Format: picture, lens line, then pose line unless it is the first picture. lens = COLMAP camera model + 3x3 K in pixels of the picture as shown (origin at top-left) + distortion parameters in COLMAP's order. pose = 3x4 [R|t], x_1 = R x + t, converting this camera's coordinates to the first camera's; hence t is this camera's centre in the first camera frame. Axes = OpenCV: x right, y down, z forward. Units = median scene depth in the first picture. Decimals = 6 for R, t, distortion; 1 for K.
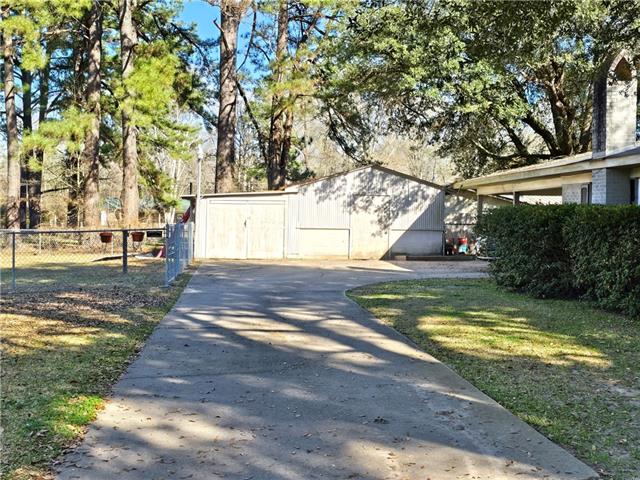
lens RADIAL K [[429.2, 0, 323.7], [0, 429.2, 239.3], [0, 0, 1]] dist [0.065698, -0.056716]
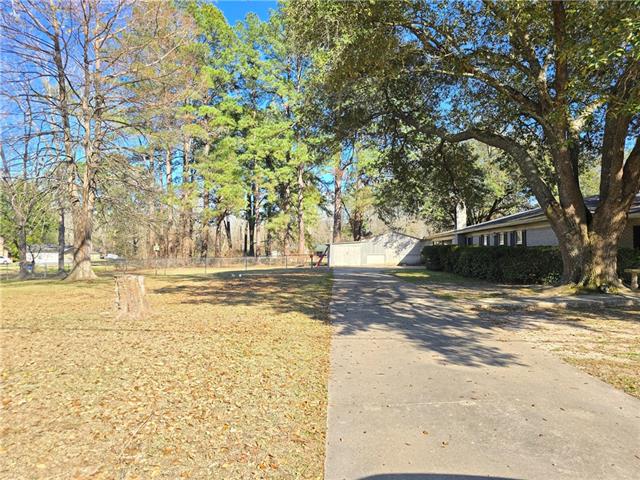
lens RADIAL K [[429.2, 0, 323.7], [0, 429.2, 239.3], [0, 0, 1]] dist [0.065698, -0.056716]
pose [[0.990006, -0.018824, -0.139766, 0.047032], [0.005260, 0.995291, -0.096791, 0.120023], [0.140930, 0.095088, 0.985443, -1.506427]]
